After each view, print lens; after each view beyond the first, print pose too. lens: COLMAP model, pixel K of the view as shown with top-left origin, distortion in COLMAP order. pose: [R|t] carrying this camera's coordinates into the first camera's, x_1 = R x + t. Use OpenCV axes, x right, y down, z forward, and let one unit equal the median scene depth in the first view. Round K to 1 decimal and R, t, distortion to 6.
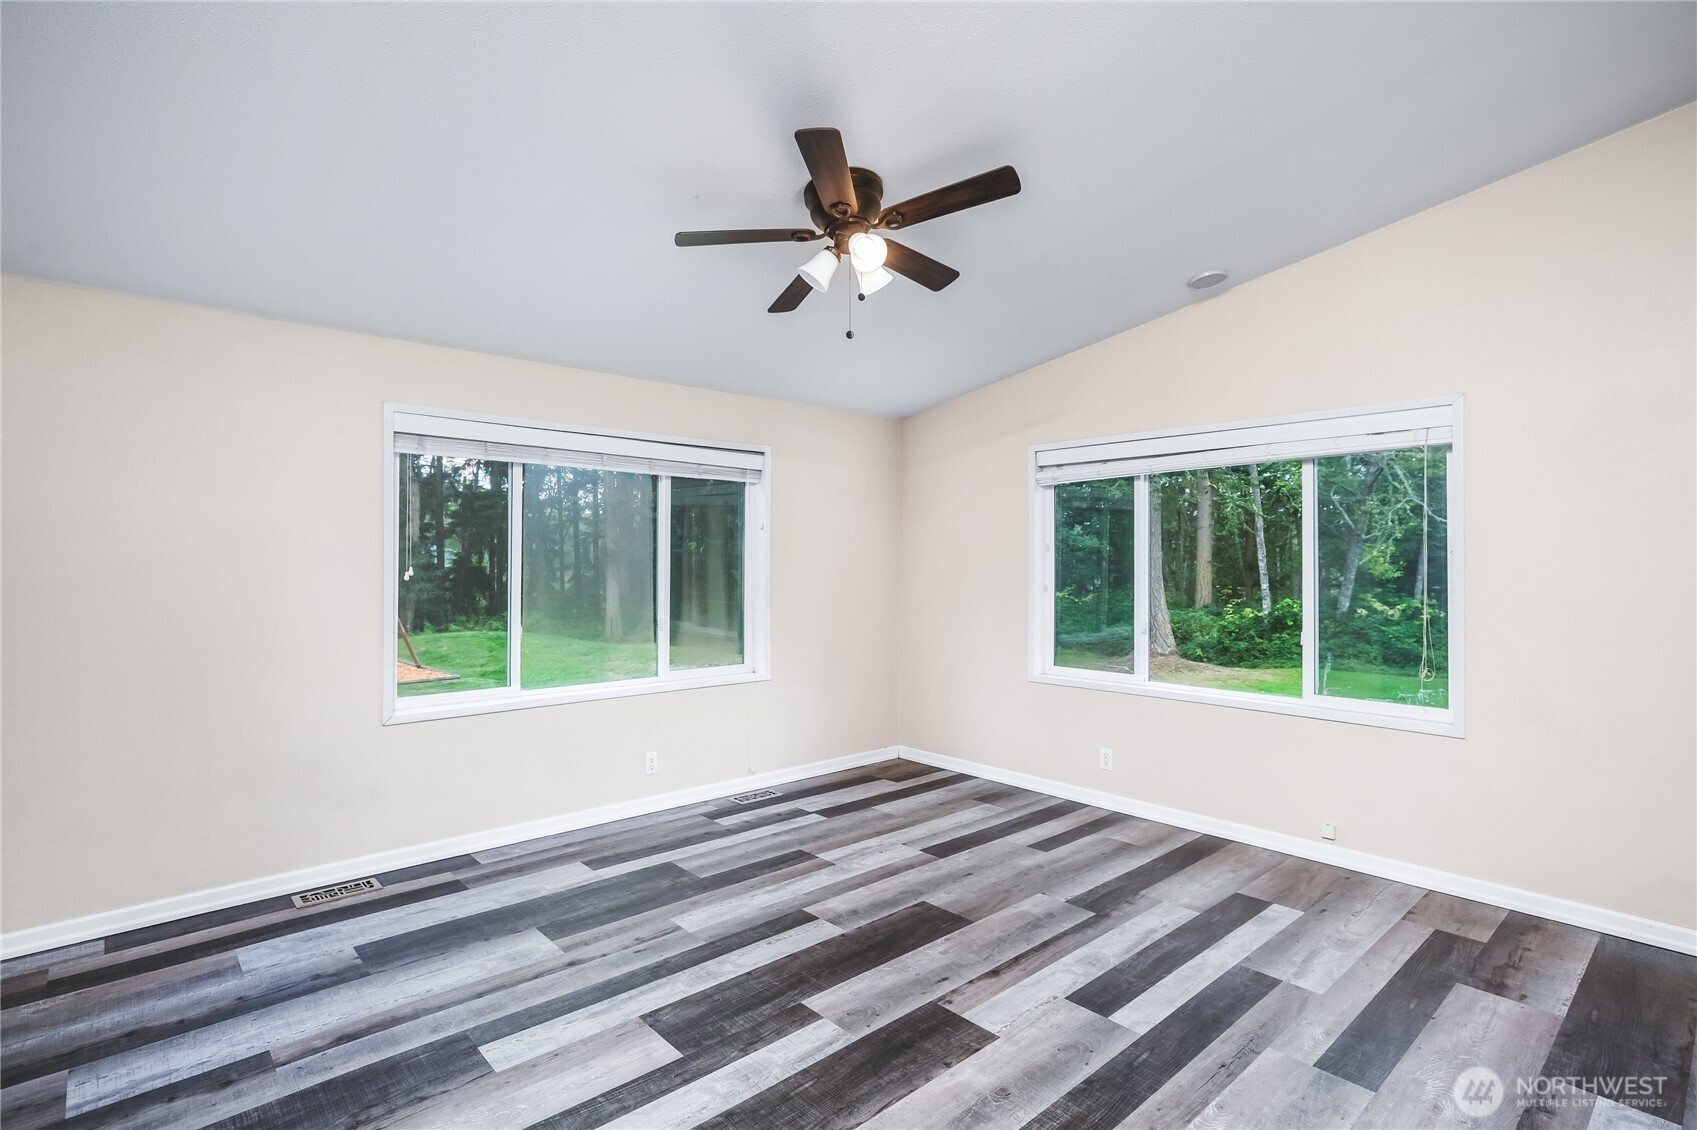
lens RADIAL K [[816.3, 0, 846.7], [0, 816.3, 560.0], [0, 0, 1]] dist [-0.004040, 0.003841]
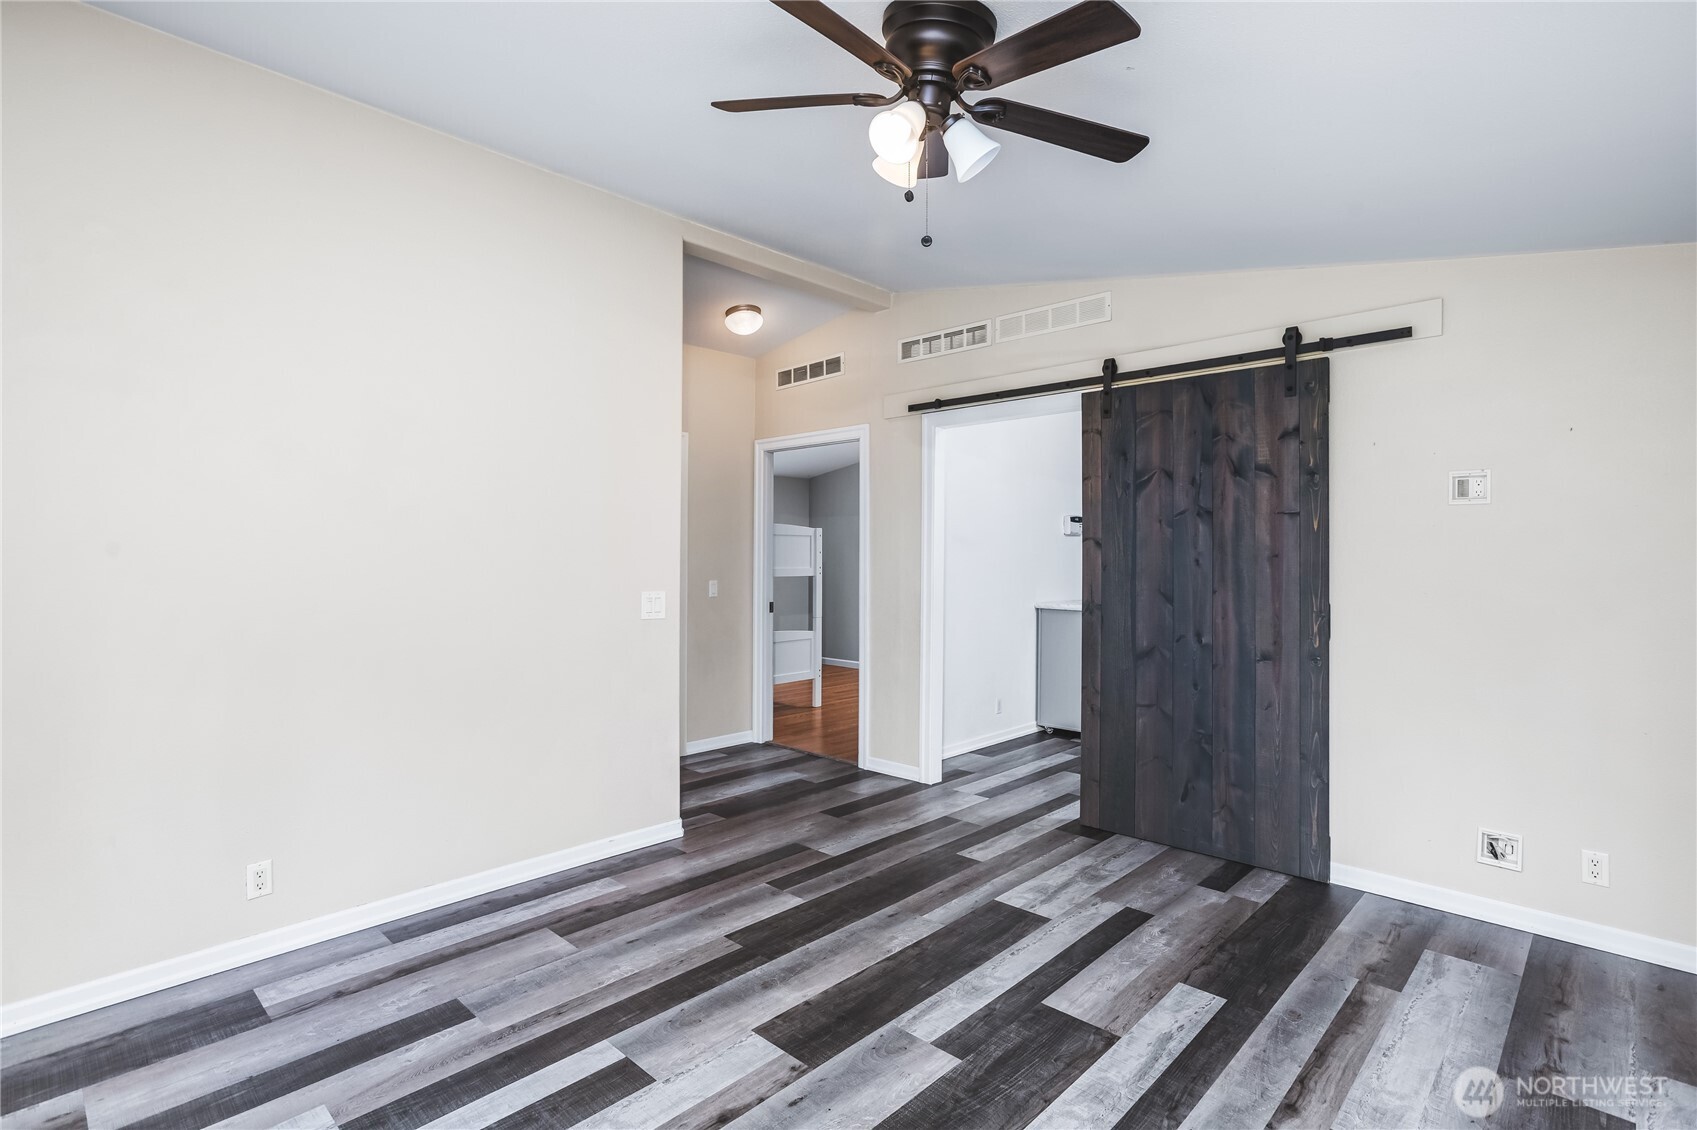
lens RADIAL K [[816.3, 0, 851.5], [0, 816.3, 555.8], [0, 0, 1]] dist [-0.004040, 0.003841]
pose [[-0.996730, -0.004427, -0.080688, 0.148331], [-0.004974, 0.999966, 0.006580, -0.013329], [0.080656, 0.006960, -0.996718, 2.021429]]
